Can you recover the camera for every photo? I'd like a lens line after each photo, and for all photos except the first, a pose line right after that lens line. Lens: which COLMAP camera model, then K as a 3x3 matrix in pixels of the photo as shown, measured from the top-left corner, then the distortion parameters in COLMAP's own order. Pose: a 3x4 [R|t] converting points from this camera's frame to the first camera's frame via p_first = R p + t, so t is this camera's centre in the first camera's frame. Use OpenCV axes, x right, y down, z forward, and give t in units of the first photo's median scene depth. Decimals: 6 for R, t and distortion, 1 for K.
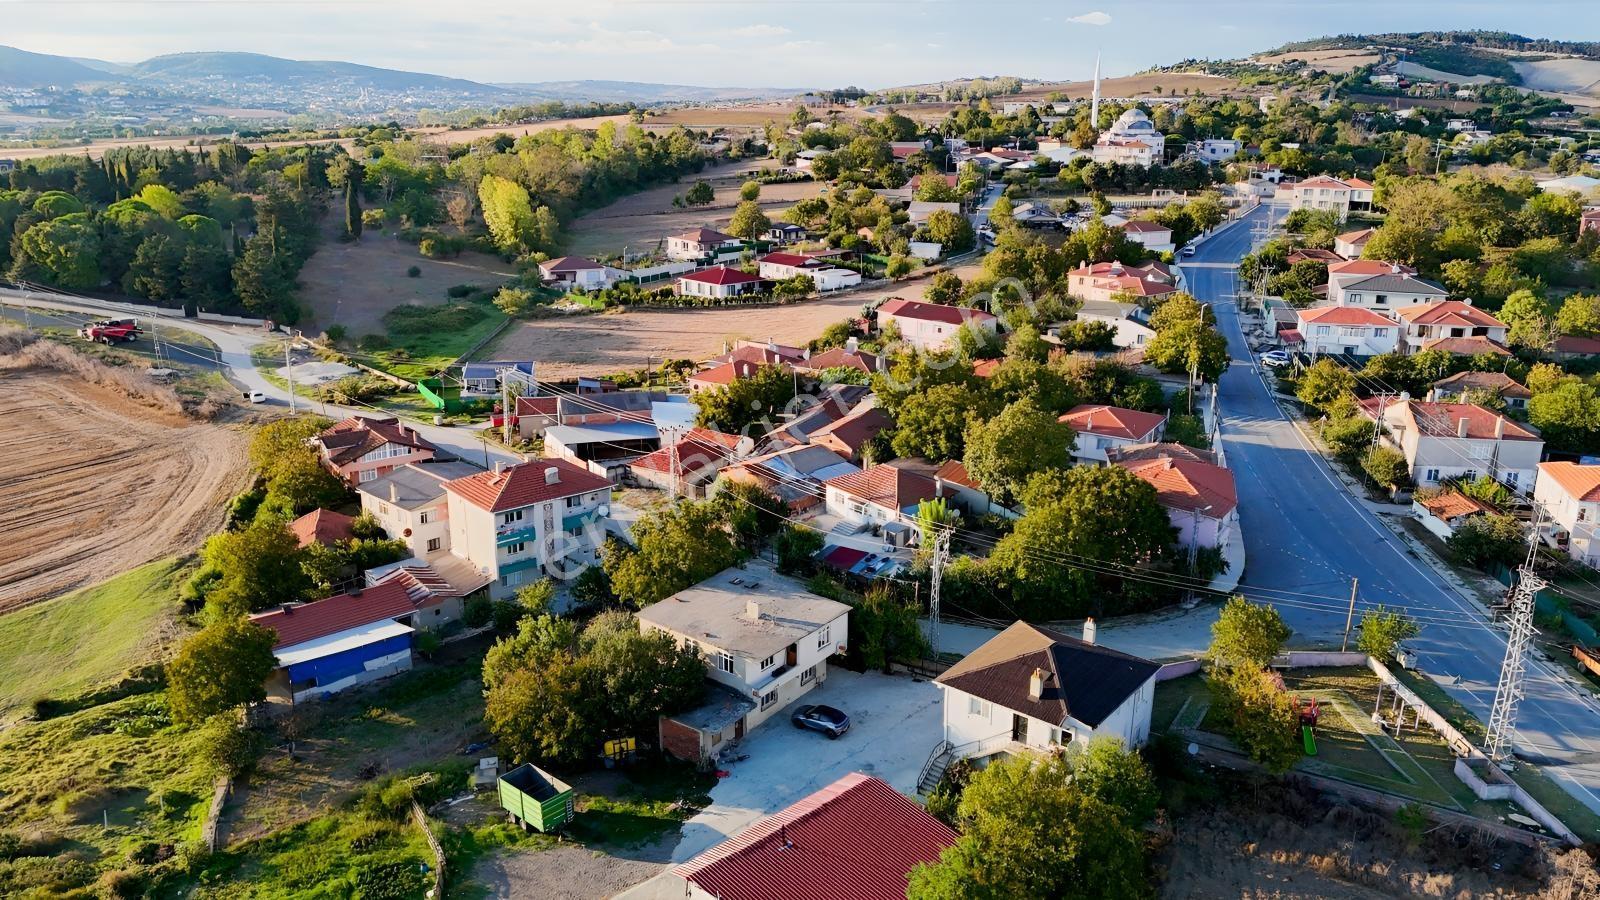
lens RADIAL K [[1168.9, 0, 796.7], [0, 1168.9, 444.5], [0, 0, 1]] dist [0.076314, -0.079296]
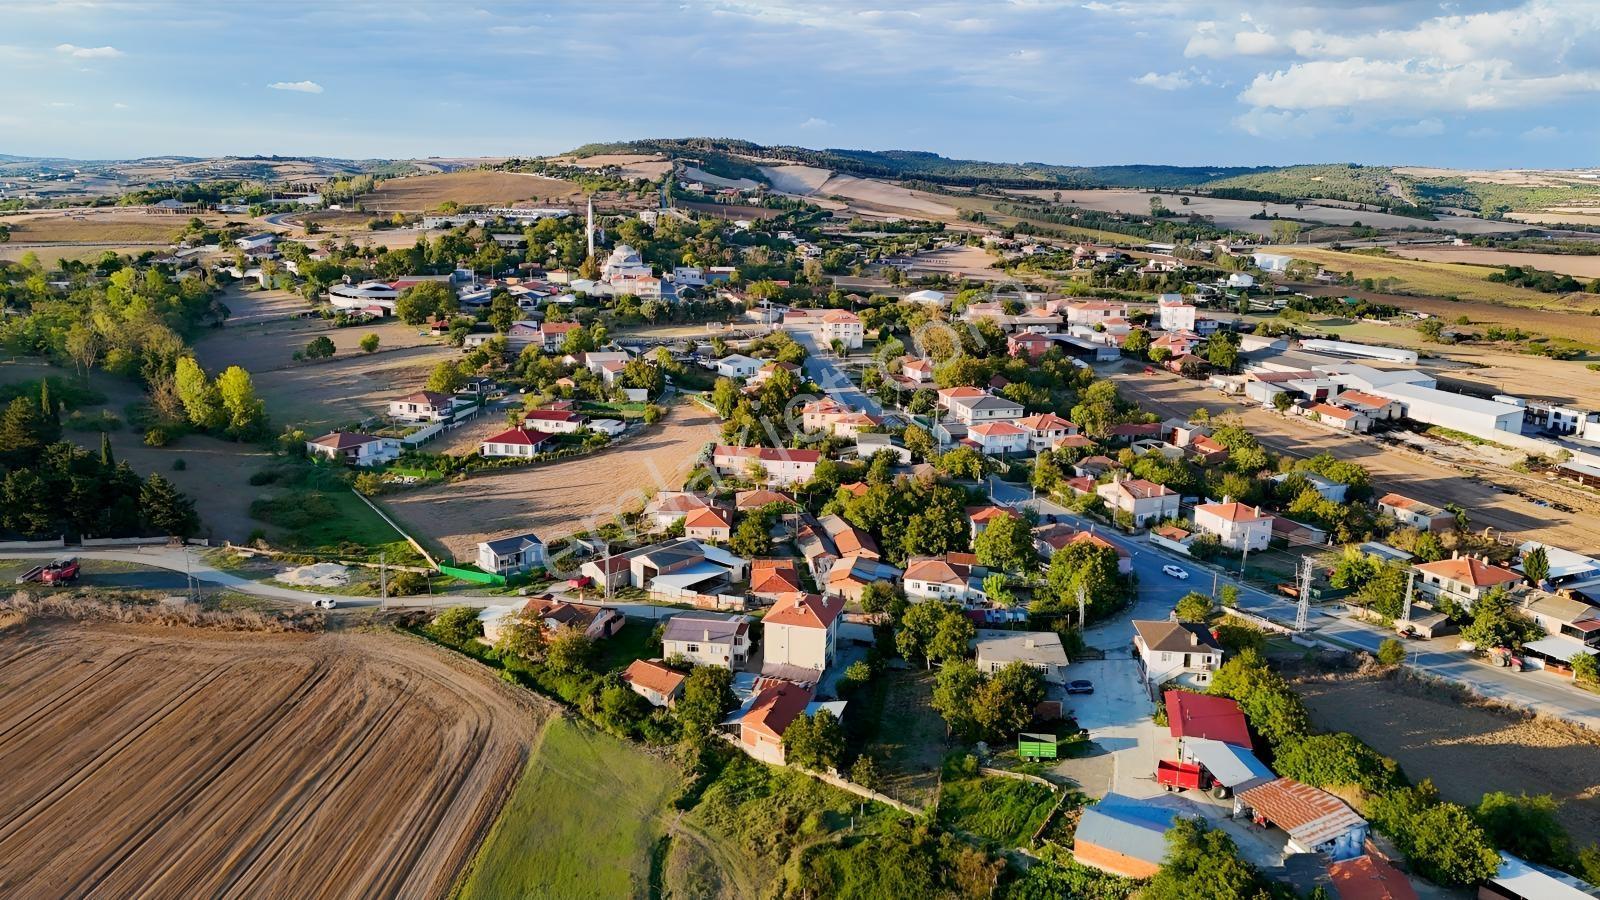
lens RADIAL K [[1168.9, 0, 796.7], [0, 1168.9, 444.5], [0, 0, 1]] dist [0.076314, -0.079296]
pose [[0.826214, -0.120595, 0.550297, -0.556456], [0.151064, 0.988471, -0.010188, -0.090326], [-0.542724, 0.091548, 0.834907, -0.186391]]
